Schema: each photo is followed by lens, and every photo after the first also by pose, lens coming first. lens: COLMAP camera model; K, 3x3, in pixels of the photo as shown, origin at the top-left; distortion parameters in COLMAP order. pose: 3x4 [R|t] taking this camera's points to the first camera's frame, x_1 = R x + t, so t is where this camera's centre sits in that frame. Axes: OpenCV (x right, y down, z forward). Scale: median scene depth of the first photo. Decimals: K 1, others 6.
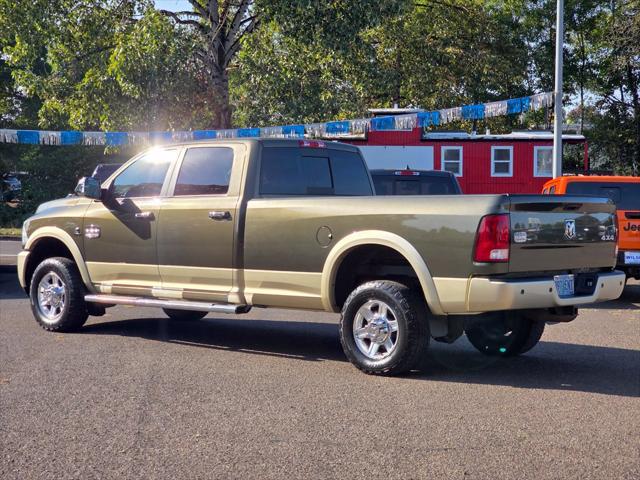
lens RADIAL K [[1225.4, 0, 320.0], [0, 1225.4, 240.0], [0, 0, 1]] dist [-0.008496, 0.566558]
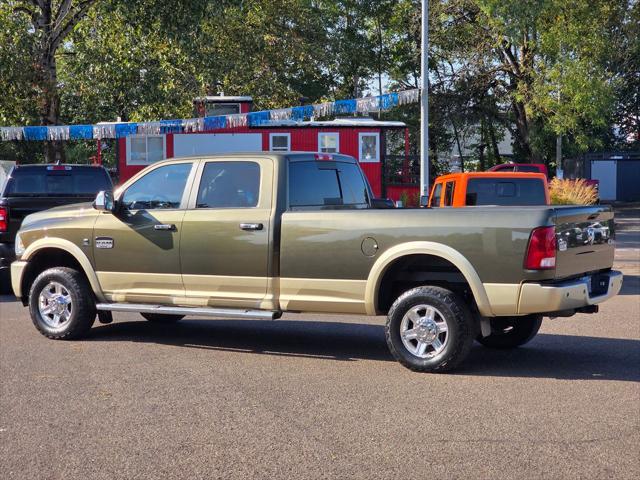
lens RADIAL K [[1225.4, 0, 320.0], [0, 1225.4, 240.0], [0, 0, 1]] dist [-0.008496, 0.566558]
pose [[0.981197, -0.022875, 0.191647, -0.222837], [0.019306, 0.999604, 0.020469, -0.028955], [-0.192039, -0.016384, 0.981251, -0.053407]]
